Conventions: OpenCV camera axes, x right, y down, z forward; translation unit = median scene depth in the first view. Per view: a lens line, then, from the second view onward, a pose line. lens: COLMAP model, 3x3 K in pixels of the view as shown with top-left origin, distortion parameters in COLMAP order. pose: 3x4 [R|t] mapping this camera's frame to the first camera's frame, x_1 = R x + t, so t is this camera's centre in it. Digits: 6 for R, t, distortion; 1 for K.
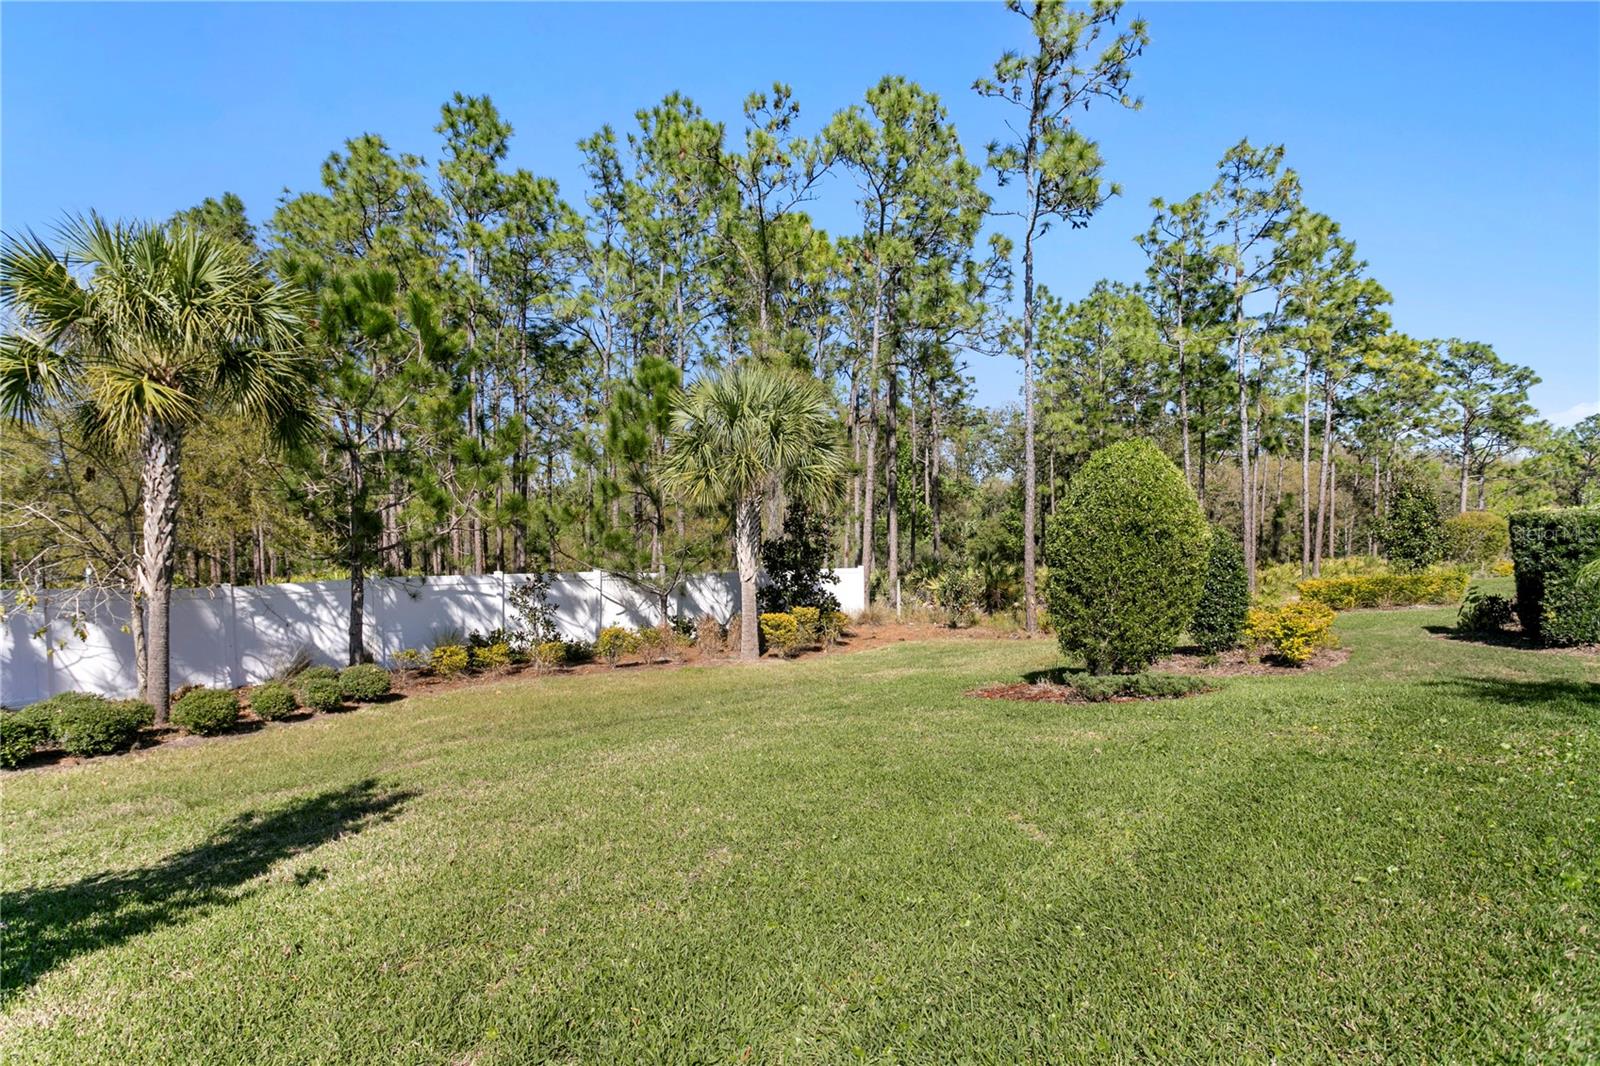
lens RADIAL K [[874.8, 0, 804.9], [0, 874.8, 590.2], [0, 0, 1]] dist [-0.000530, 0.000283]
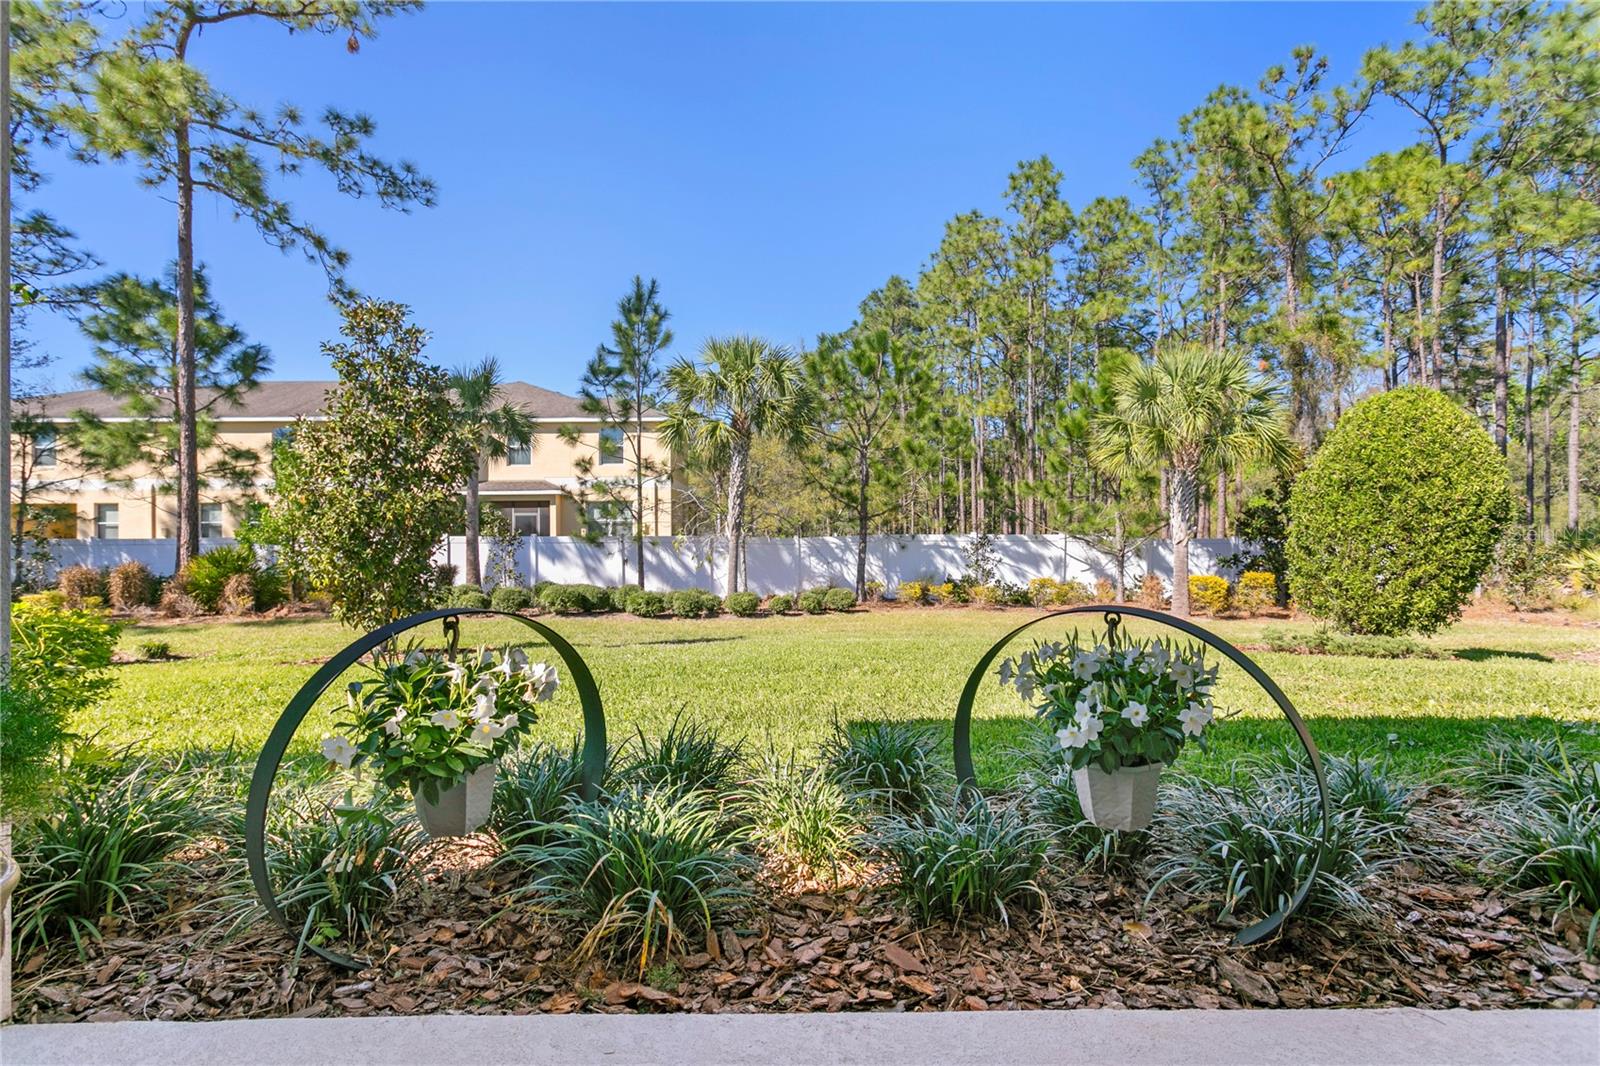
lens RADIAL K [[772.5, 0, 765.5], [0, 772.5, 531.6], [0, 0, 1]] dist [0.003071, 0.002601]
pose [[0.681459, 0.009034, -0.731801, 0.291605], [-0.036444, 0.999102, -0.021602, 0.013967], [0.730949, 0.041391, 0.681176, -0.028181]]
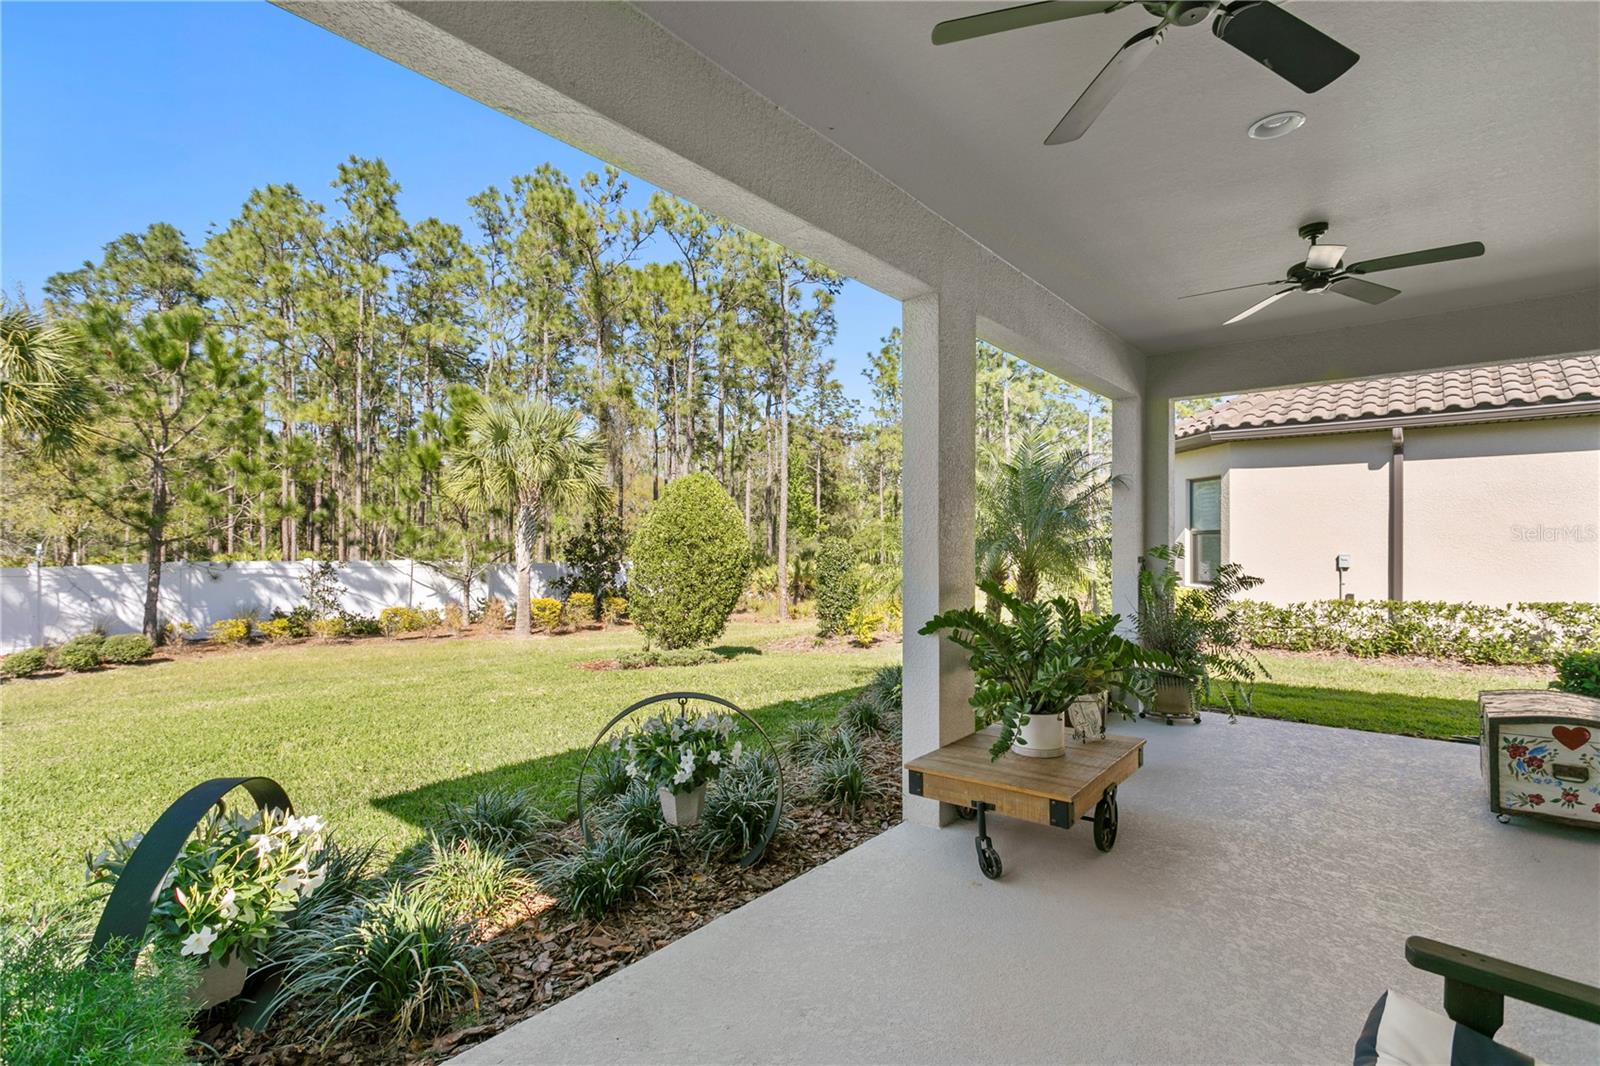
lens RADIAL K [[772.5, 0, 803.2], [0, 772.5, 538.2], [0, 0, 1]] dist [0.003071, 0.002601]
pose [[0.997694, 0.023412, 0.063710, 0.260967], [-0.020106, 0.998442, -0.052049, -0.007939], [-0.064830, 0.050648, 0.996610, -0.106507]]
